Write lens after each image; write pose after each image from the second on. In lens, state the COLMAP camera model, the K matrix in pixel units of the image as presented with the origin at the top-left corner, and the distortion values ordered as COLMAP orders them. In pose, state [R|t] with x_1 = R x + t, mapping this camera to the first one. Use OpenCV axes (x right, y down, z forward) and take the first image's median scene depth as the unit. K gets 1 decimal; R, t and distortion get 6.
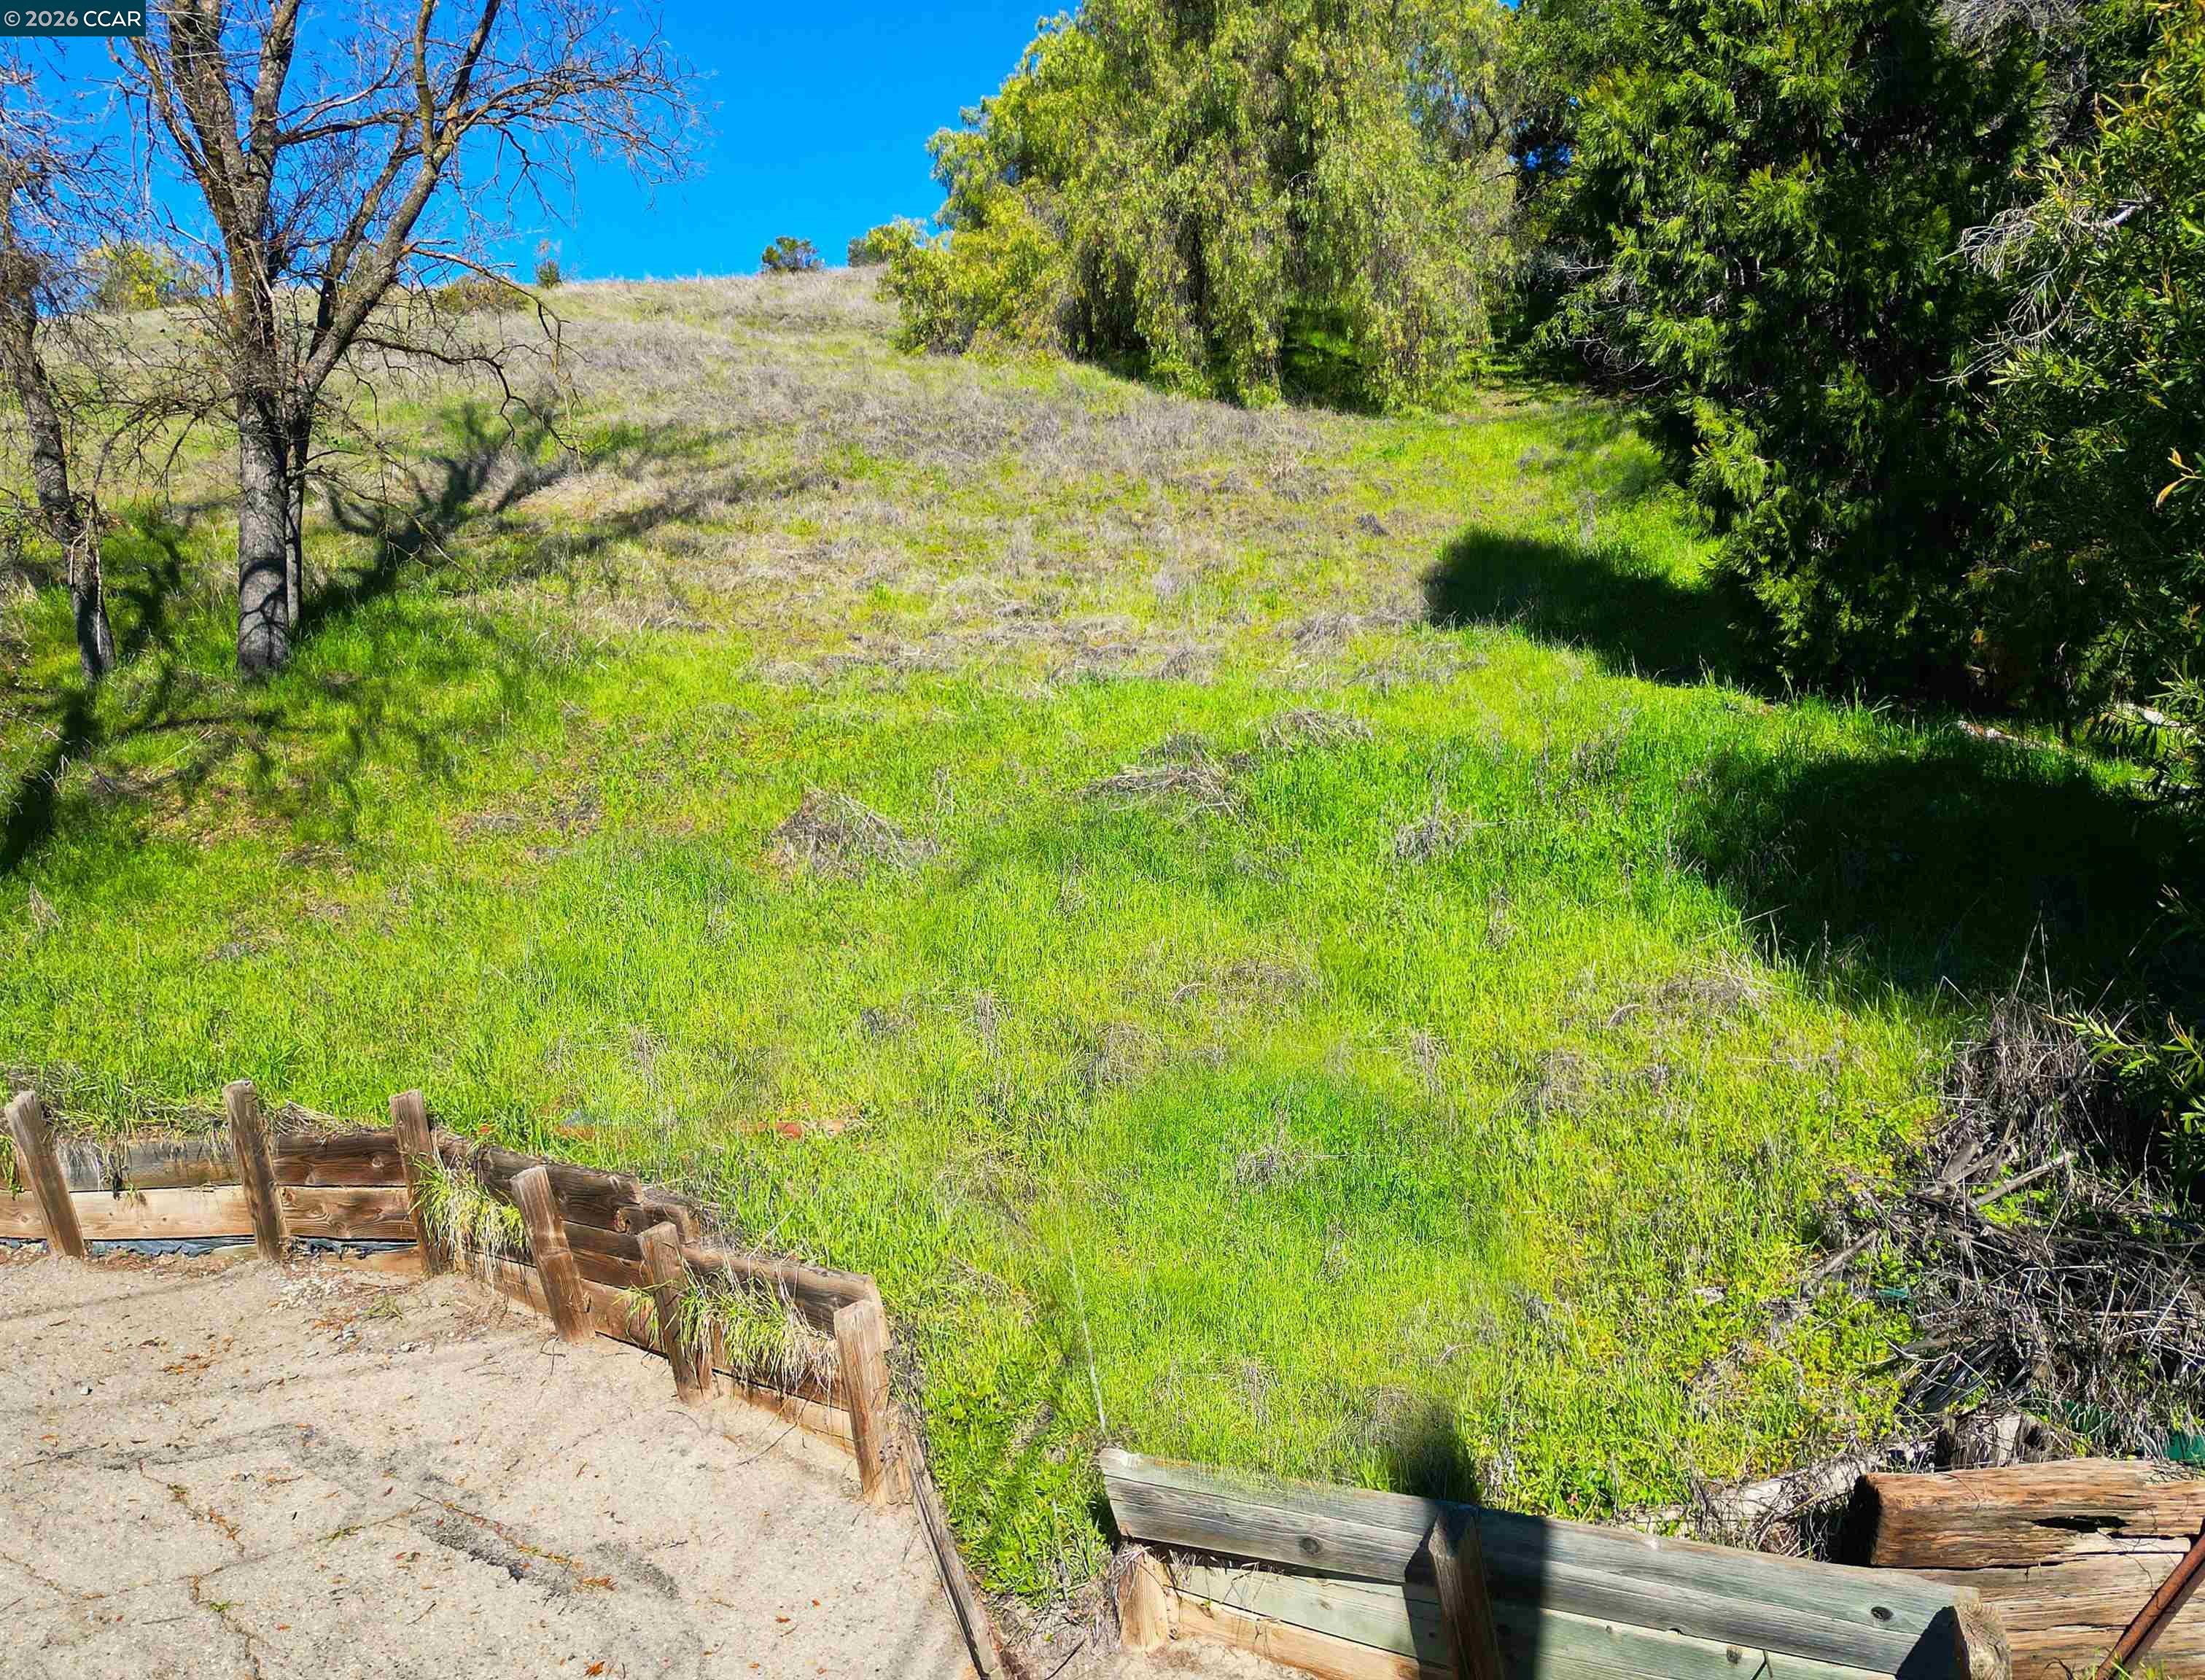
lens RADIAL K [[1706.5, 0, 1164.8], [0, 1706.5, 836.0], [0, 0, 1]] dist [0.112143, -0.140686]
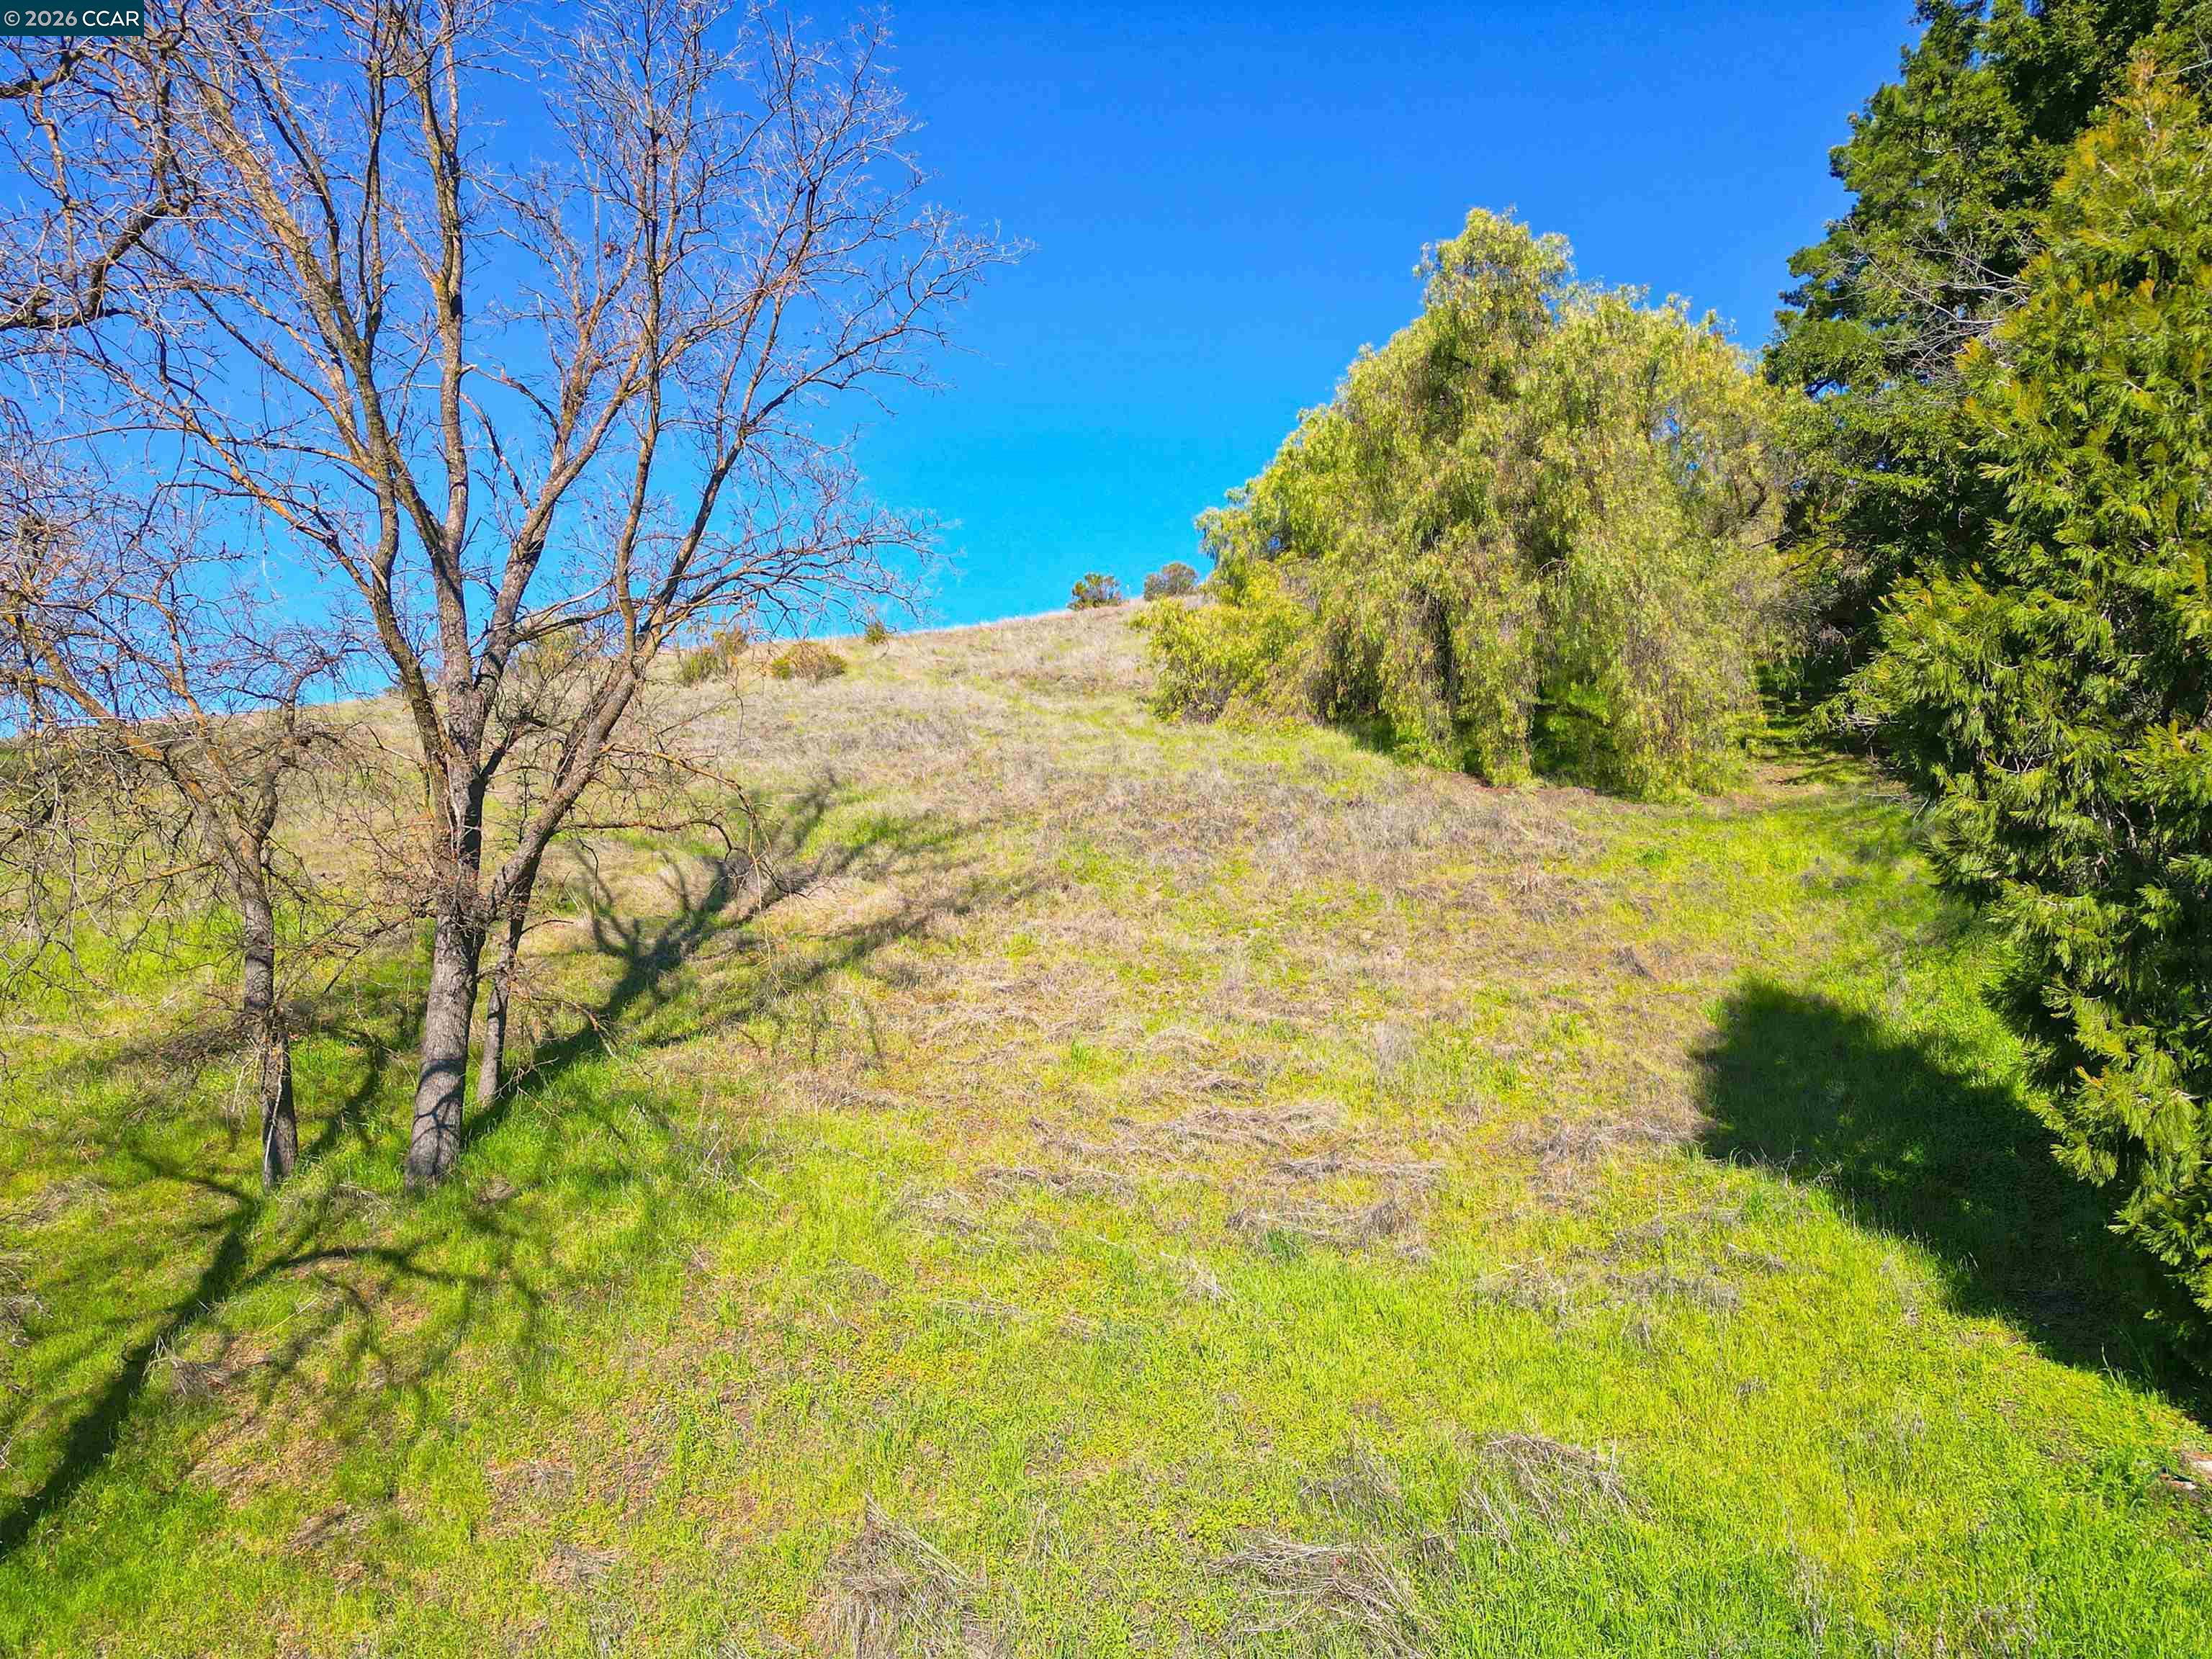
lens RADIAL K [[1543.2, 0, 1096.0], [0, 1543.2, 823.5], [0, 0, 1]] dist [0.084842, -0.092252]
pose [[0.976232, 0.005088, -0.216668, 0.018429], [-0.037946, 0.988294, -0.147767, -0.092616], [0.213380, 0.152476, 0.964997, 0.107964]]
